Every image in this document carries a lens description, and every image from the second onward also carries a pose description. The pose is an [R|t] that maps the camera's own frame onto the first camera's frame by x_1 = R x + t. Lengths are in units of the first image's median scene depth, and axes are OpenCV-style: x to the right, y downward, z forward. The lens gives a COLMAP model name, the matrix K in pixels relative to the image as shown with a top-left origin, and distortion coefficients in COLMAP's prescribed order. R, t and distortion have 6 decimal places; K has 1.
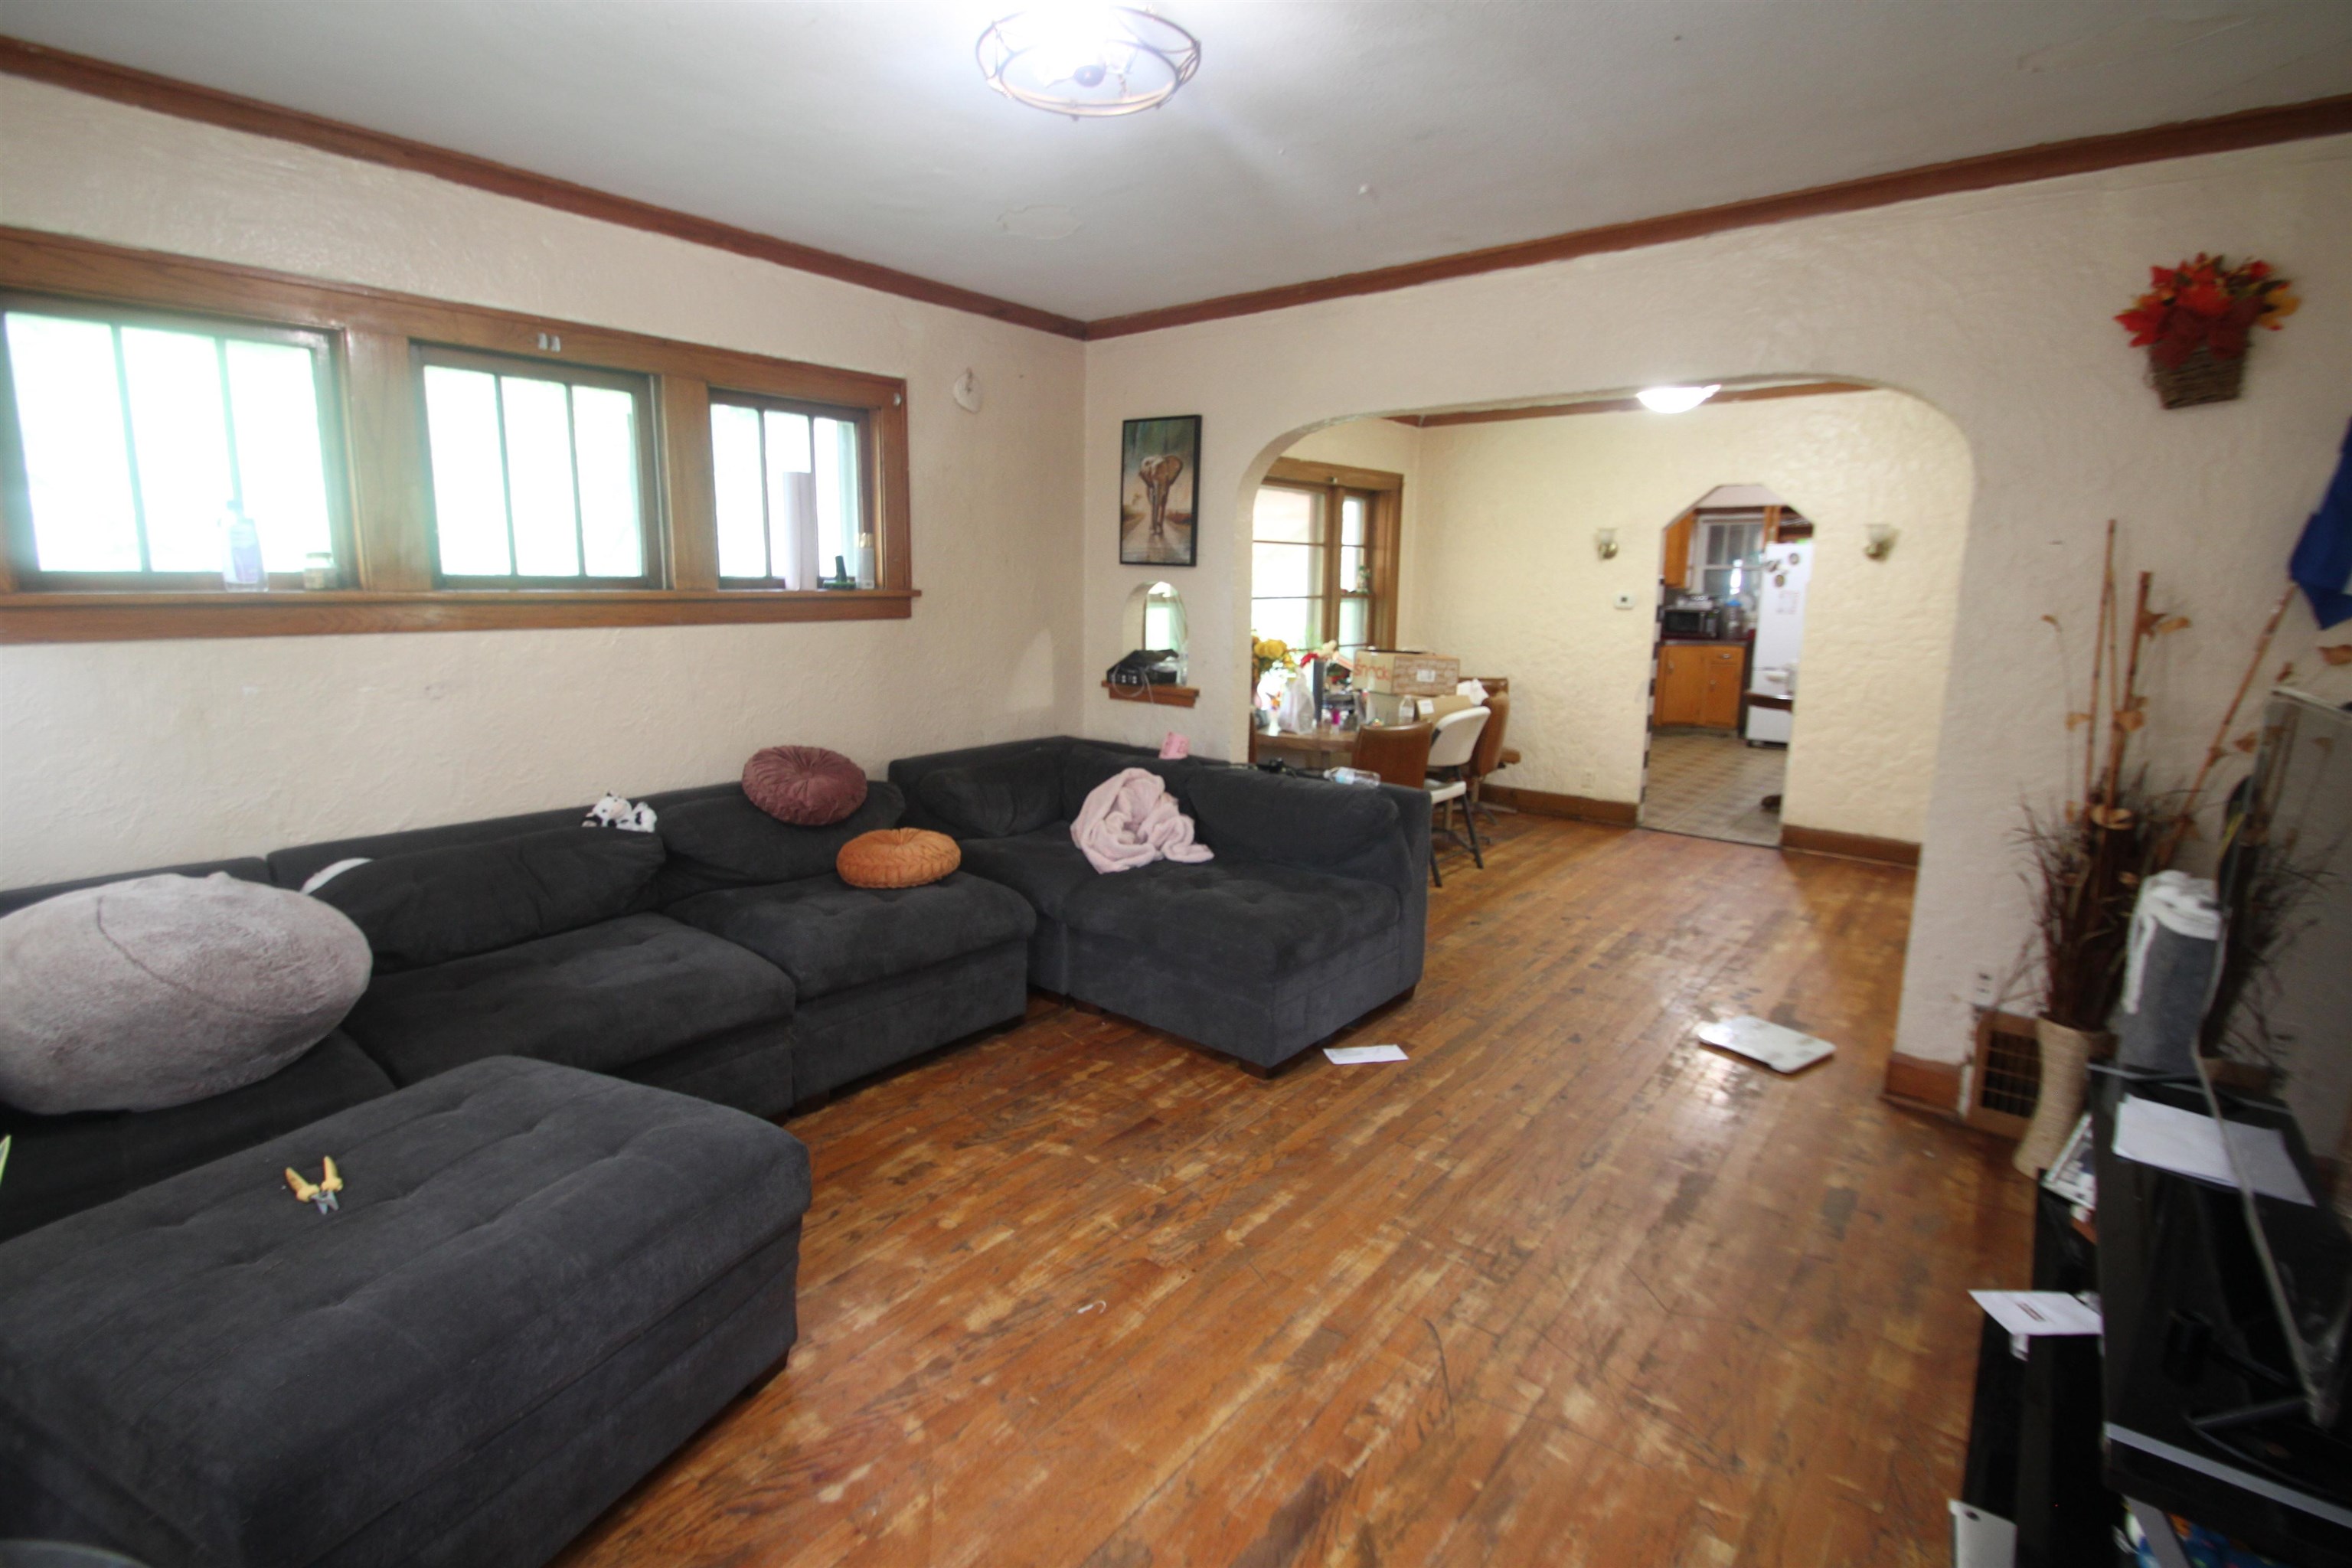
lens RADIAL K [[1099.3, 0, 1166.6], [0, 1099.3, 769.3], [0, 0, 1]] dist [0.003849, -0.000079]
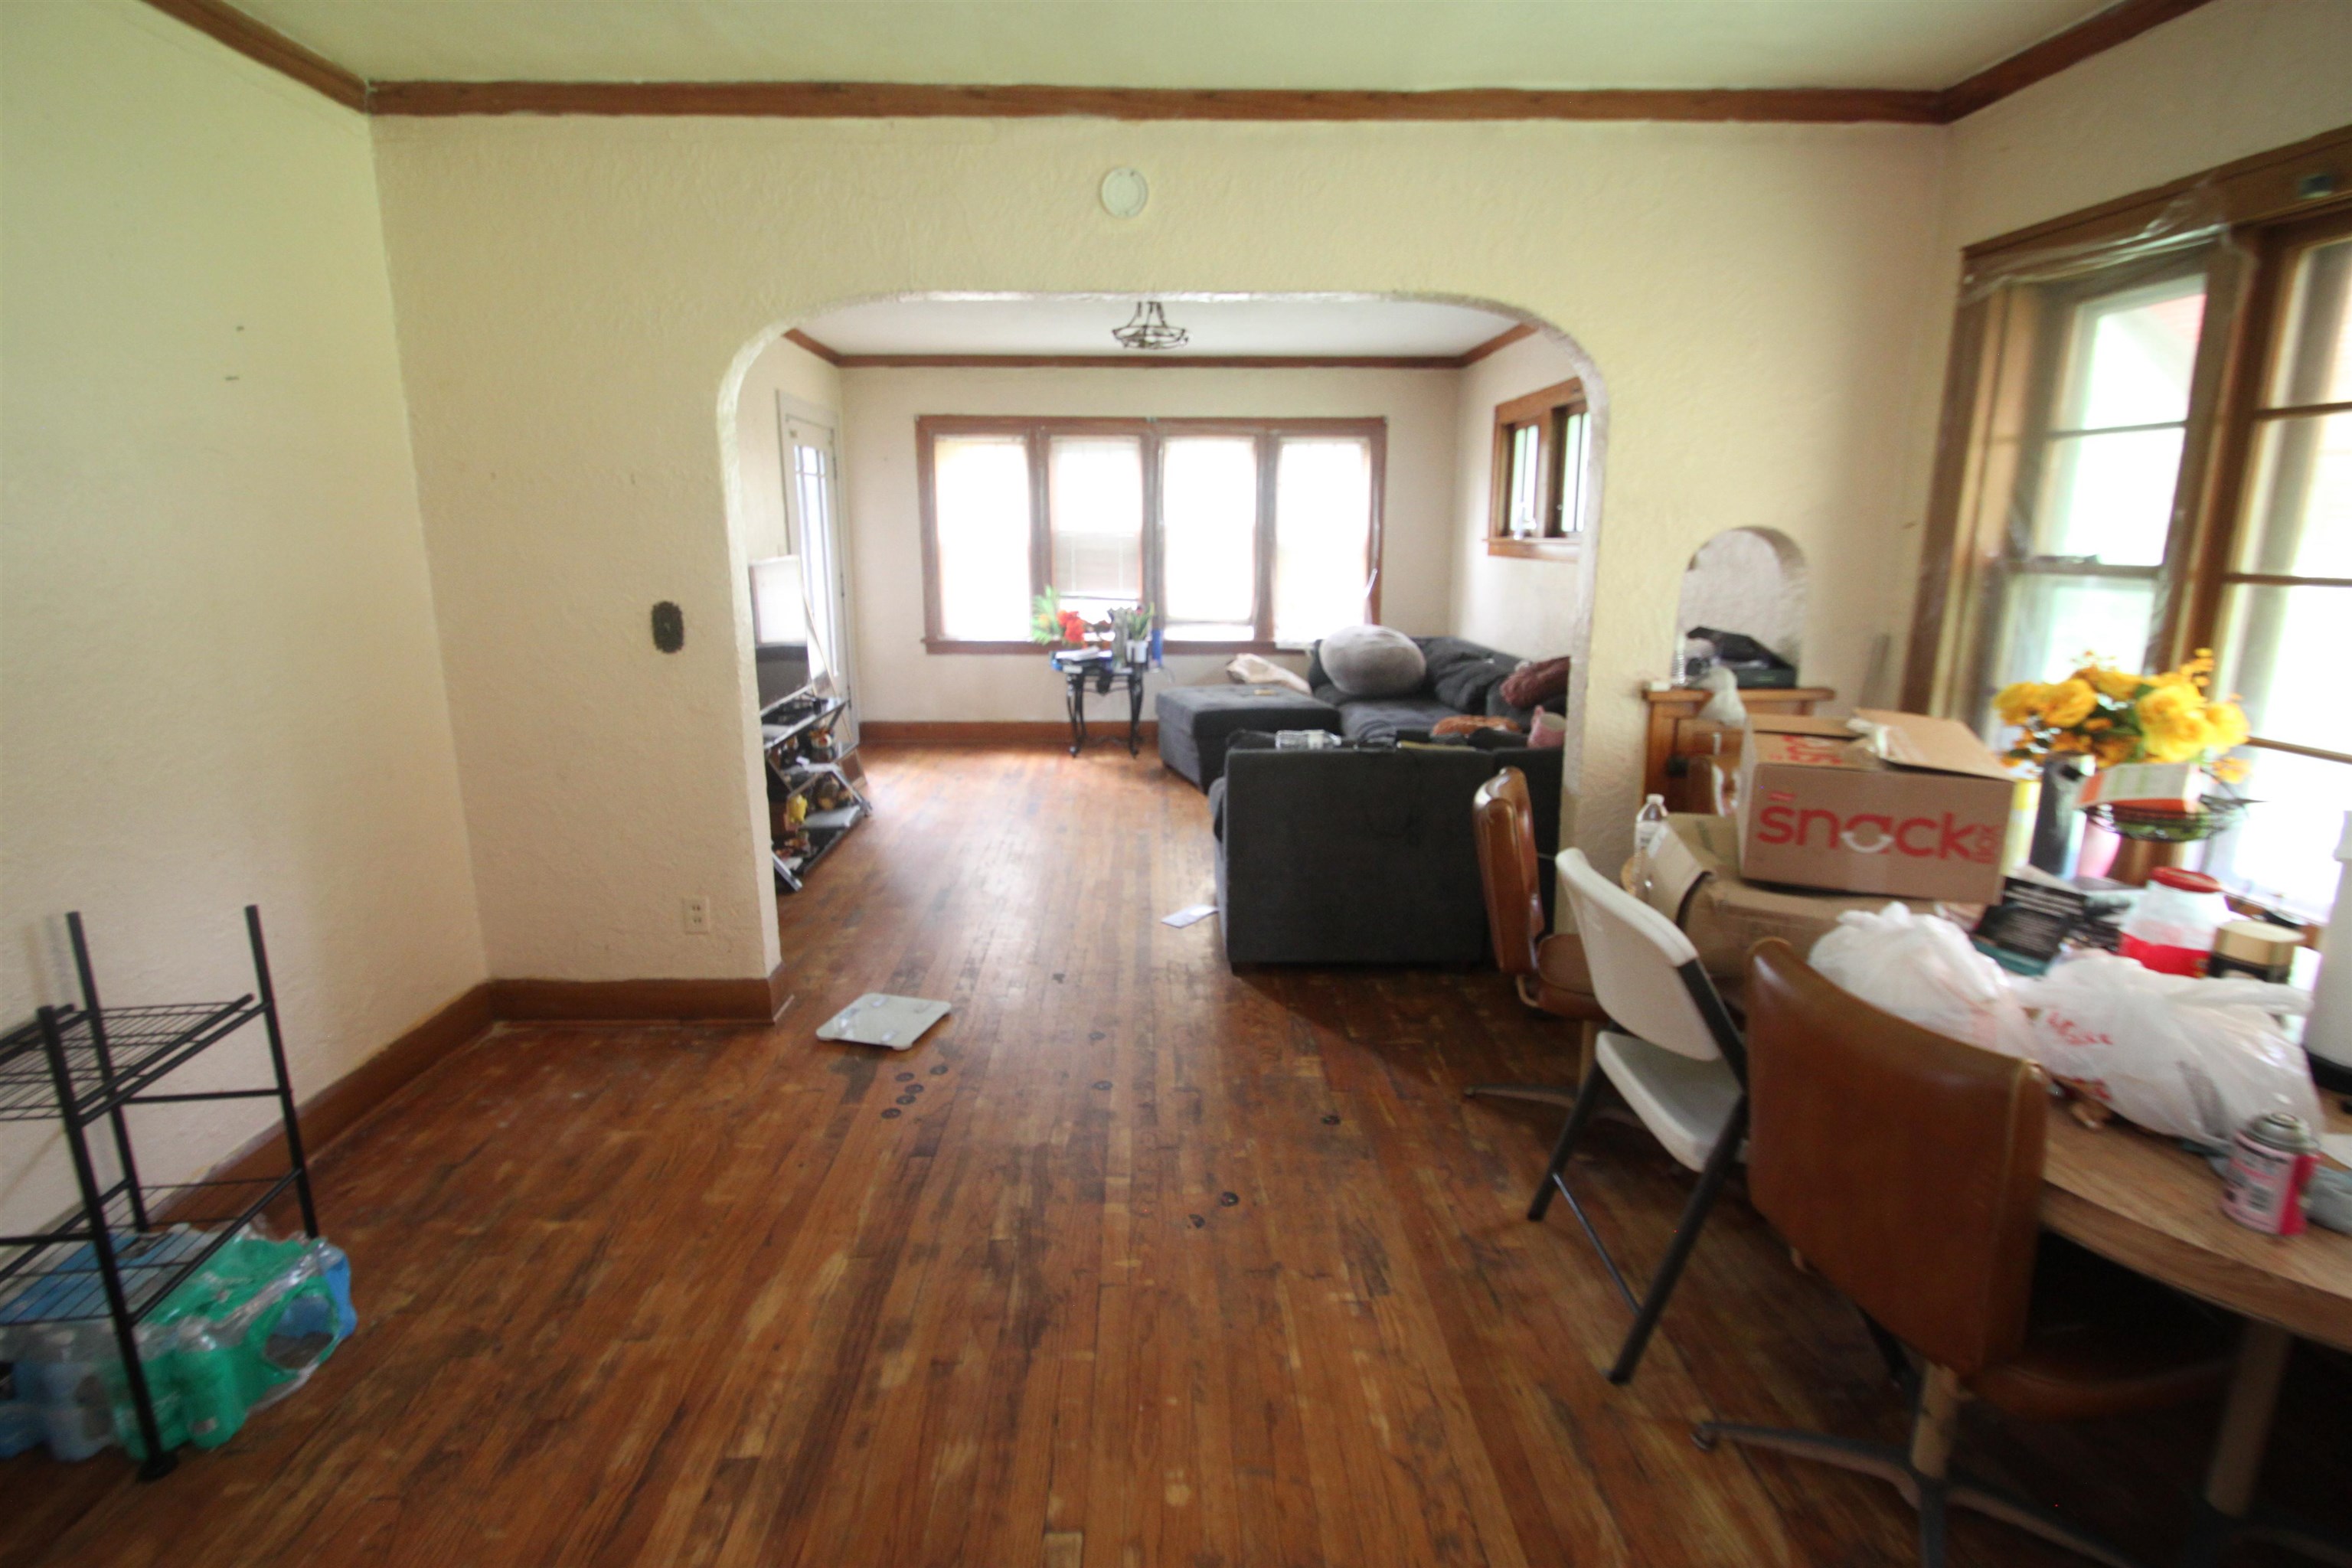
lens RADIAL K [[1071.4, 0, 1170.5], [0, 1071.4, 757.1], [0, 0, 1]] dist [0.001570, -0.000256]
pose [[-0.759725, 0.119566, -0.639158, 0.549509], [-0.125011, 0.937756, 0.324016, -0.169508], [0.638115, 0.326065, -0.697489, 1.030748]]
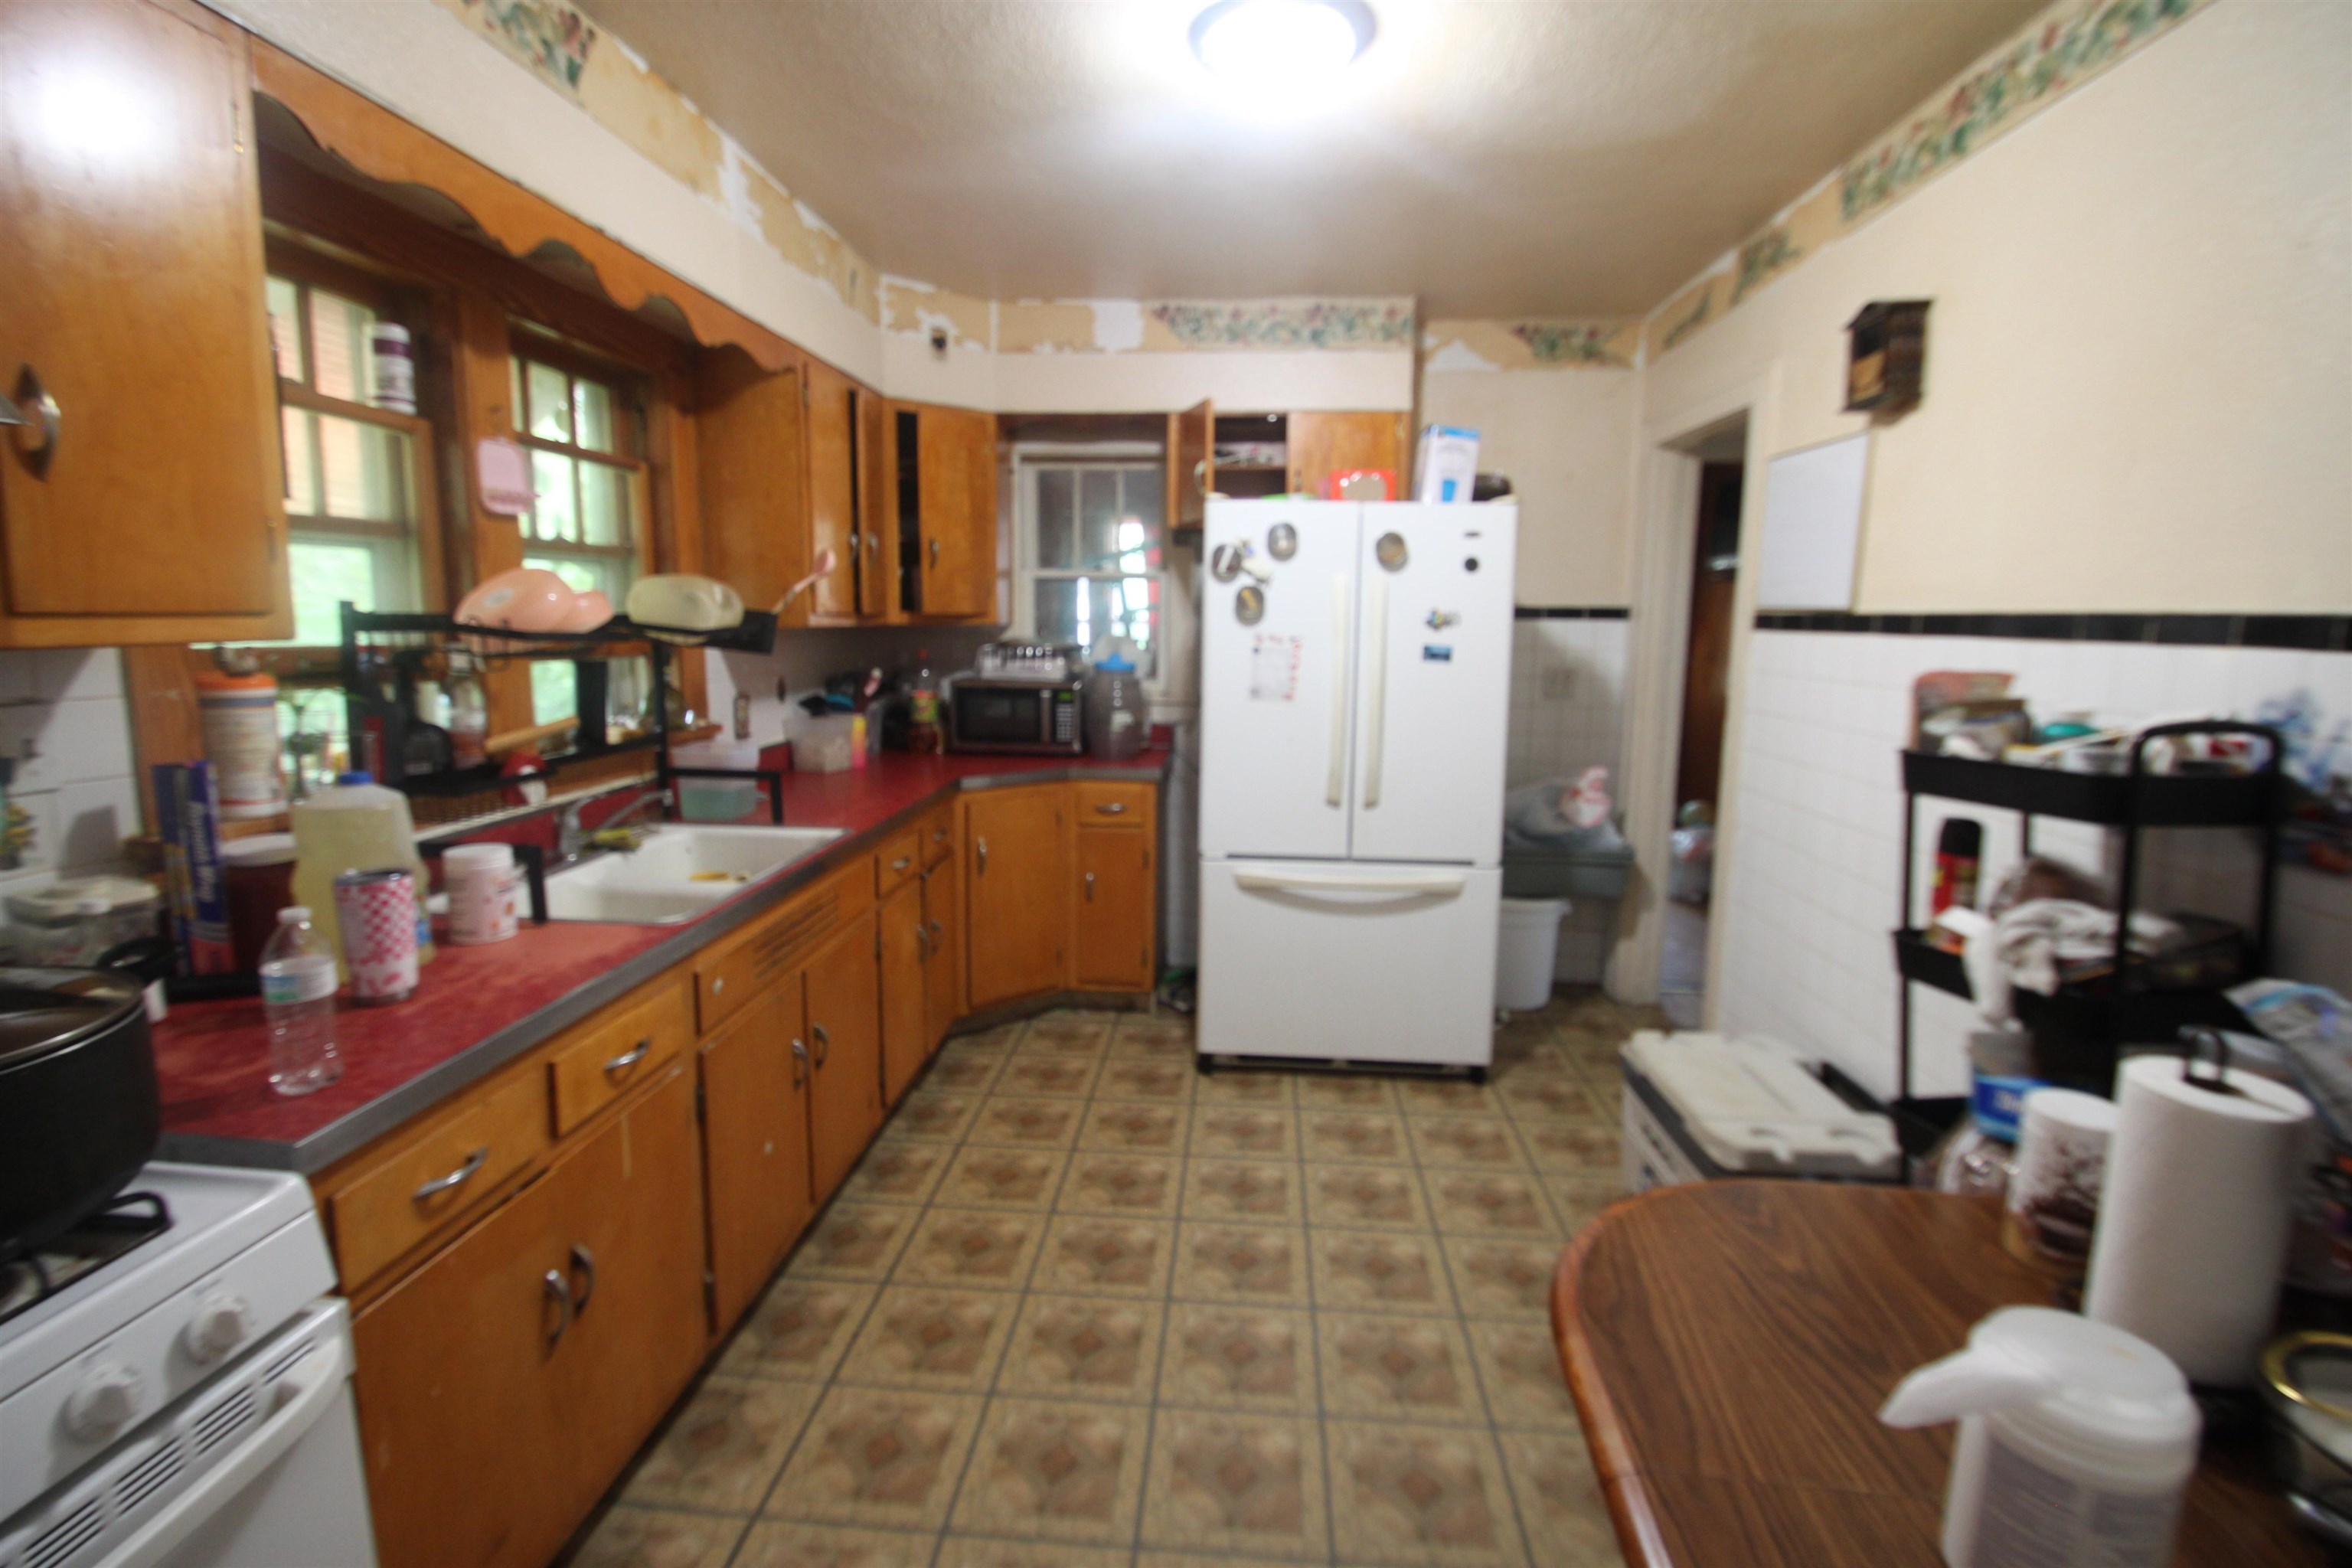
lens RADIAL K [[1071.4, 0, 1170.5], [0, 1071.4, 757.1], [0, 0, 1]] dist [0.001570, -0.000256]
pose [[0.825240, -0.075141, 0.559762, 0.539083], [0.094174, 0.995542, -0.005199, -0.194496], [-0.556876, 0.057005, 0.828637, 1.151754]]
